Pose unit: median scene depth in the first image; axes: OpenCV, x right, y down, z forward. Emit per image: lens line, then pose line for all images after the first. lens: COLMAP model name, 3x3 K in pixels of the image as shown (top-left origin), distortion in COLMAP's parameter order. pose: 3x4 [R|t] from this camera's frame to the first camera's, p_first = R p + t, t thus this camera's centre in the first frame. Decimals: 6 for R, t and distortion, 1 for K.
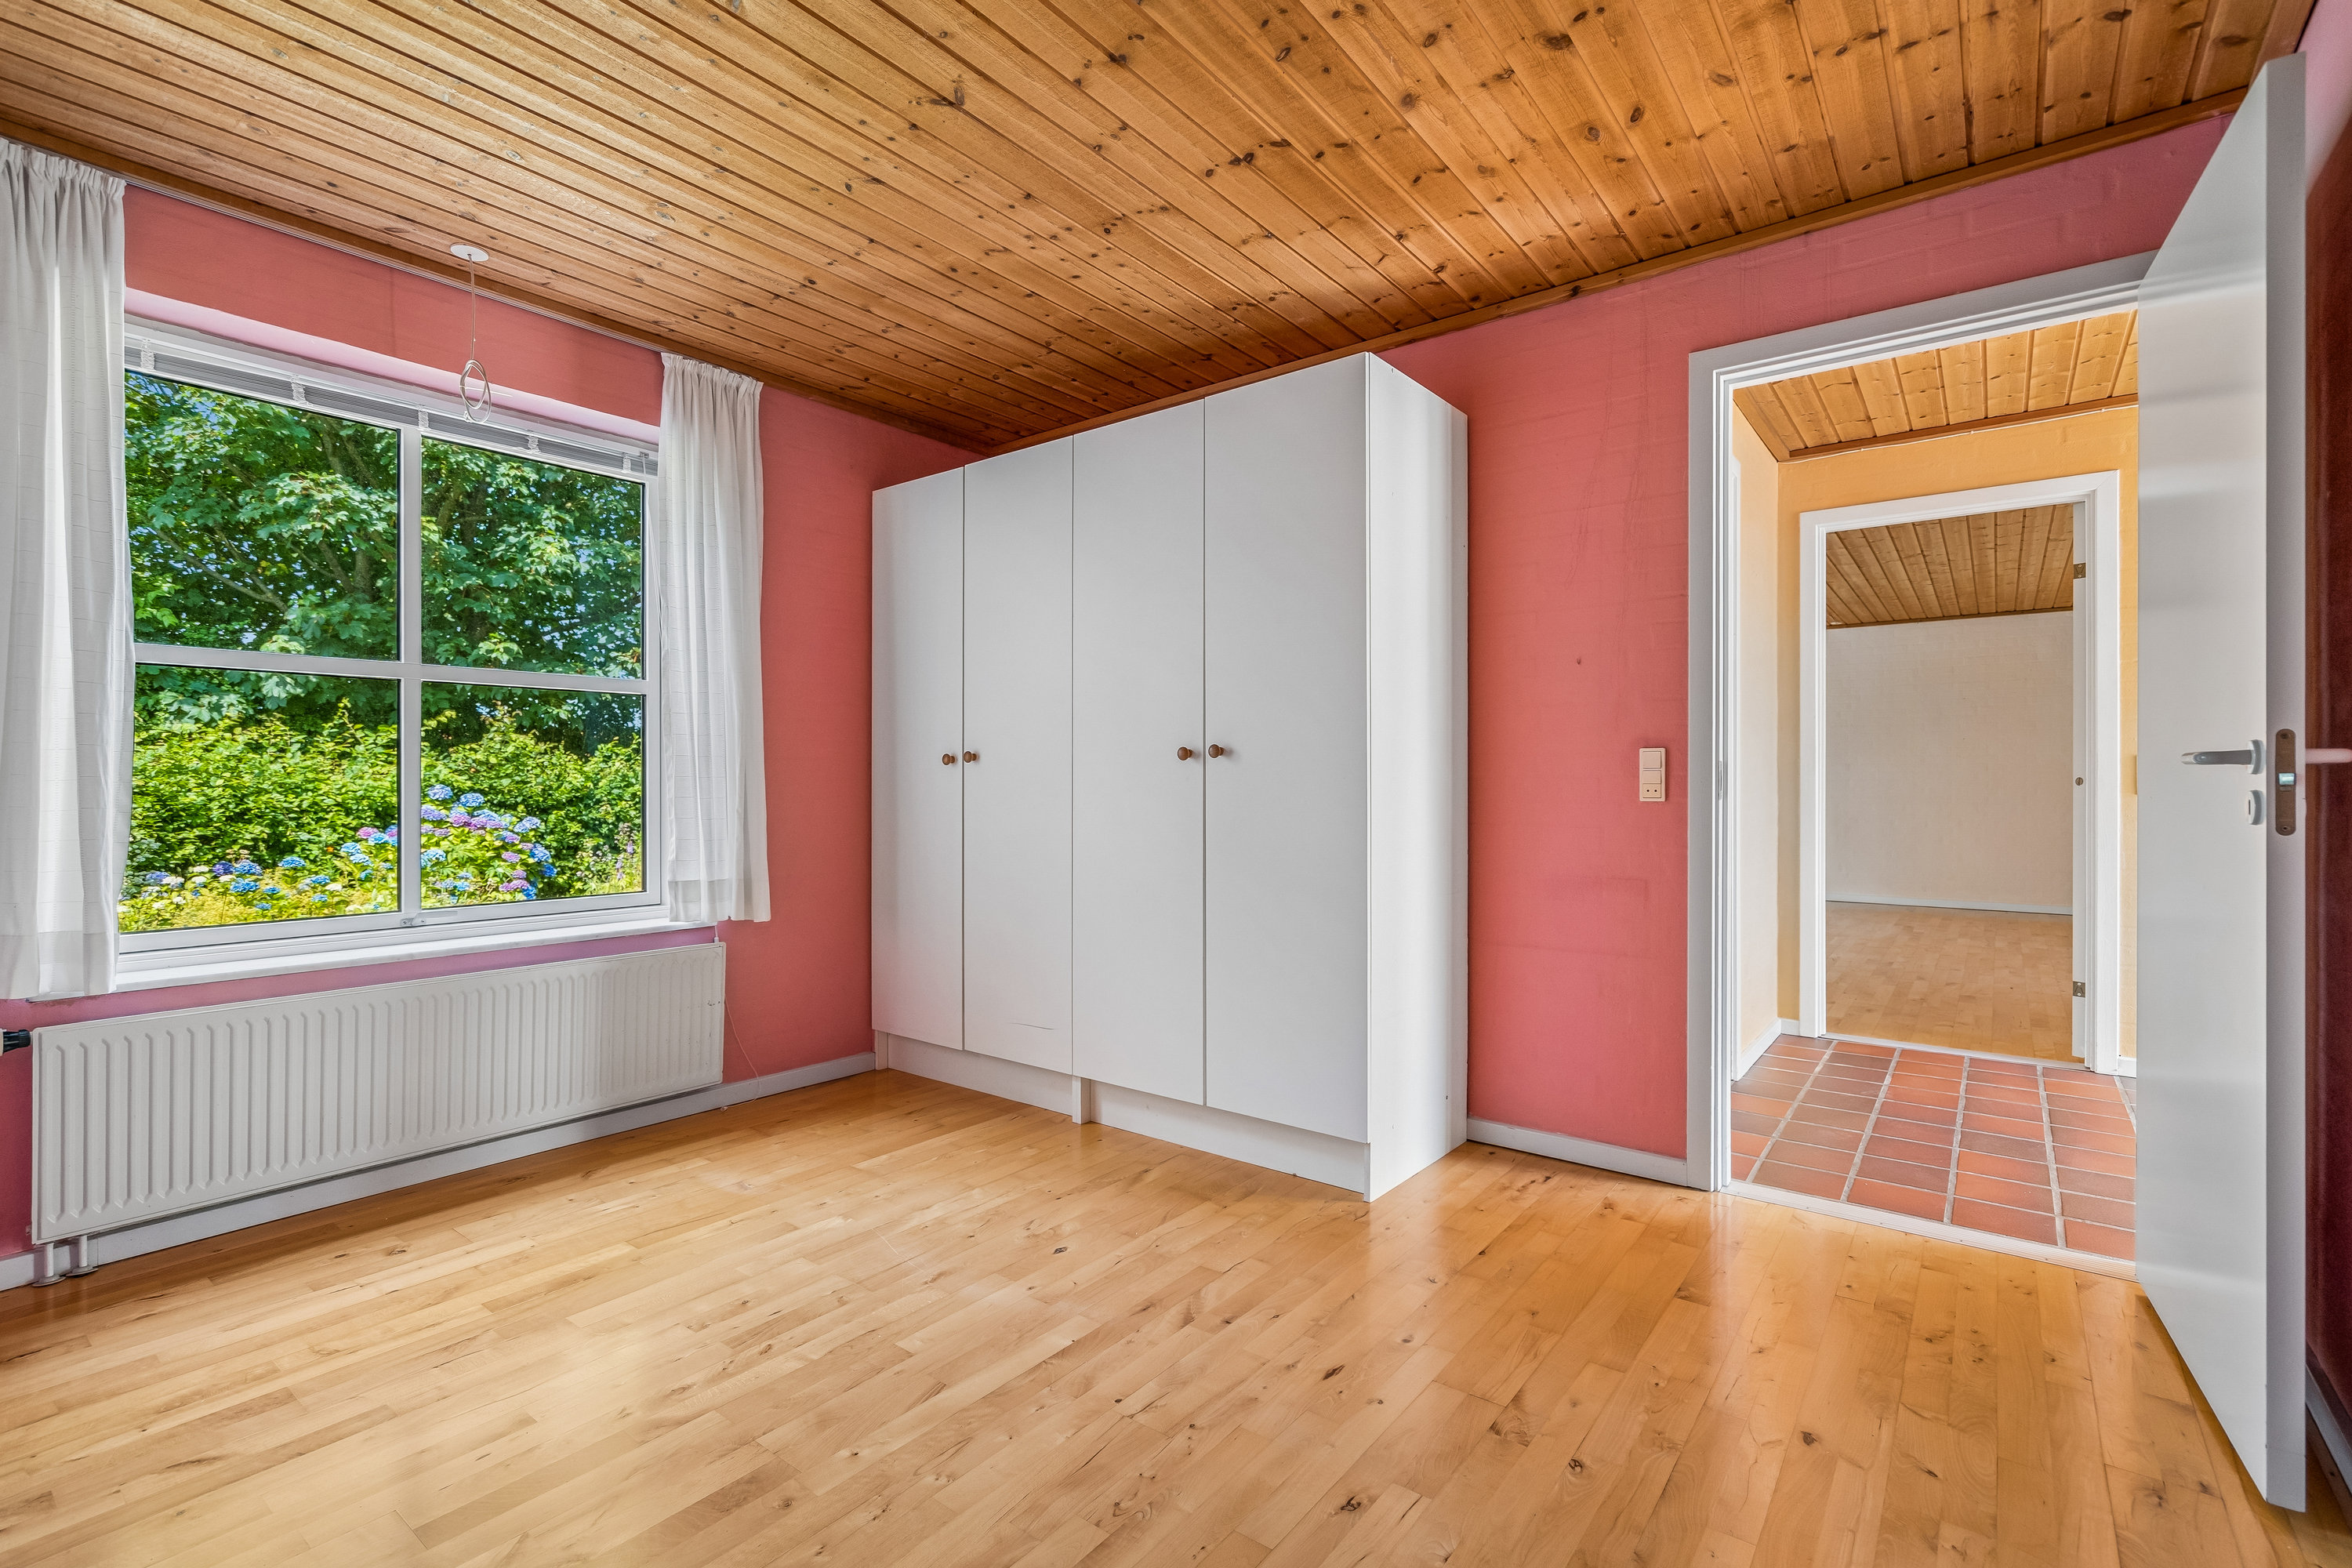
lens RADIAL K [[1073.5, 0, 1176.0], [0, 1073.5, 784.0], [0, 0, 1]] dist [-0.003793, 0.001434]
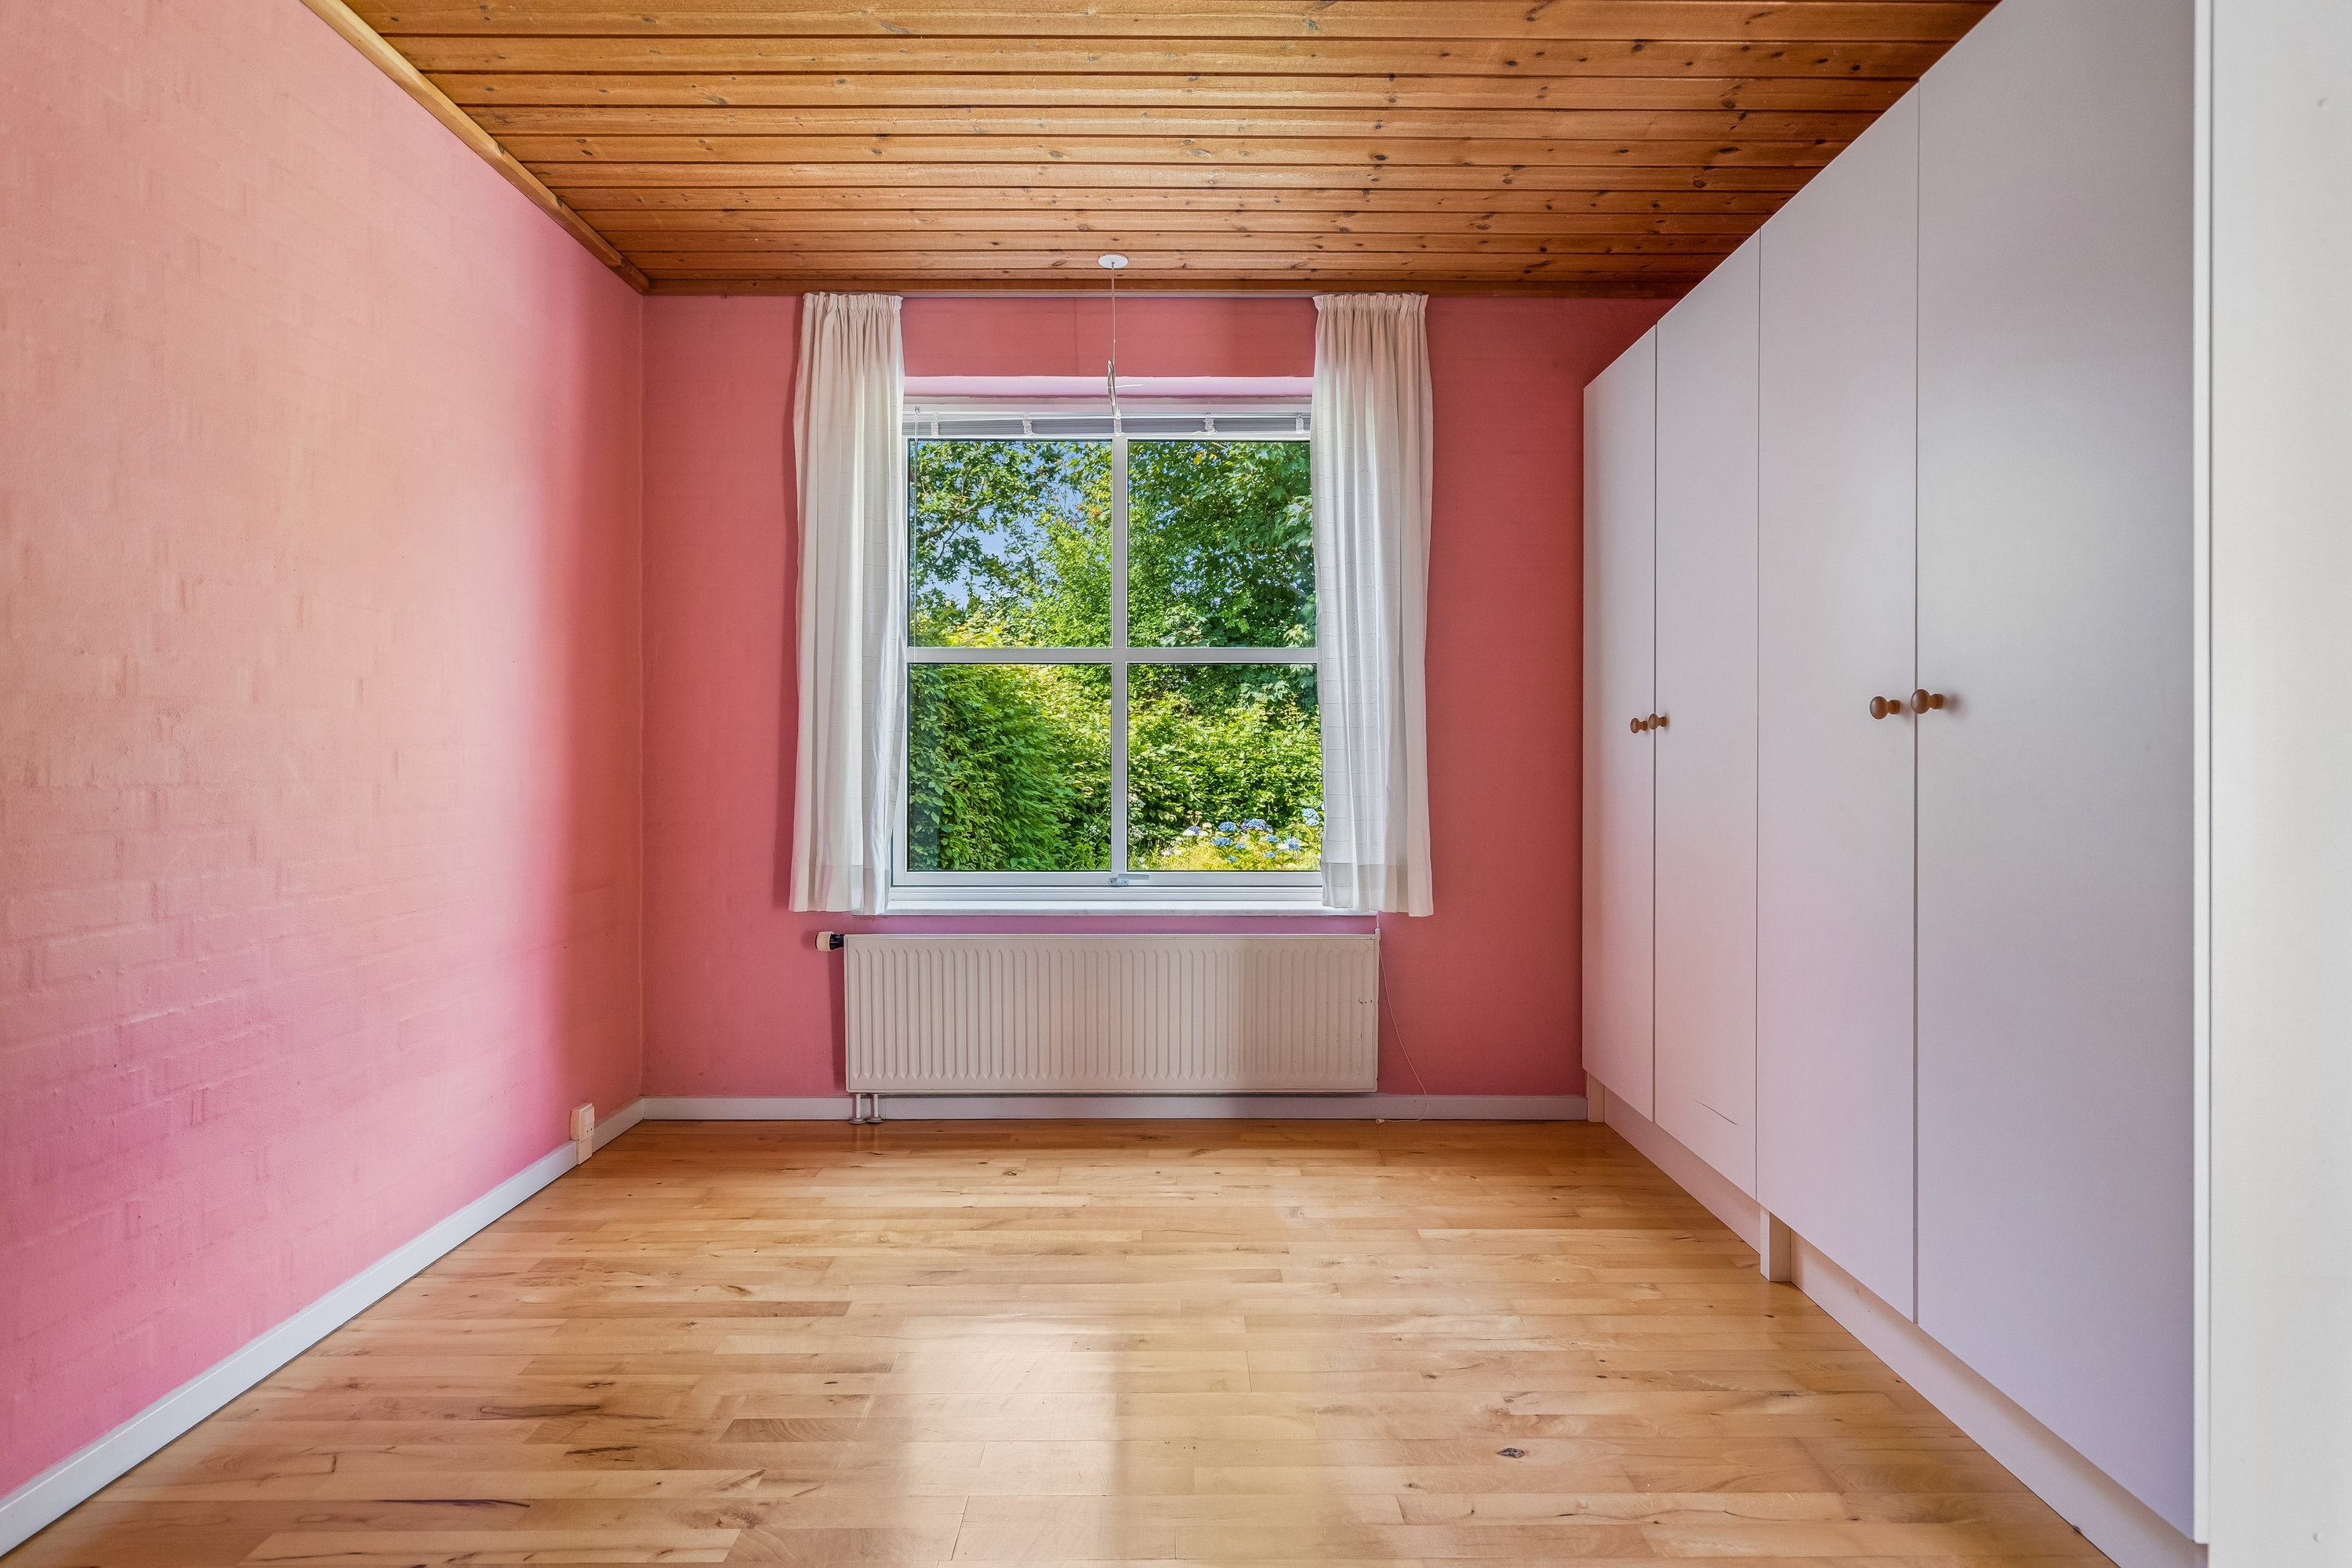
lens RADIAL K [[1156.1, 0, 1177.4], [0, 1156.1, 759.0], [0, 0, 1]] dist [-0.003743, 0.000323]
pose [[0.612741, 0.003260, -0.790277, 0.271264], [-0.002573, 0.999994, 0.002130, -0.000851], [0.790280, 0.000729, 0.612746, 0.317898]]
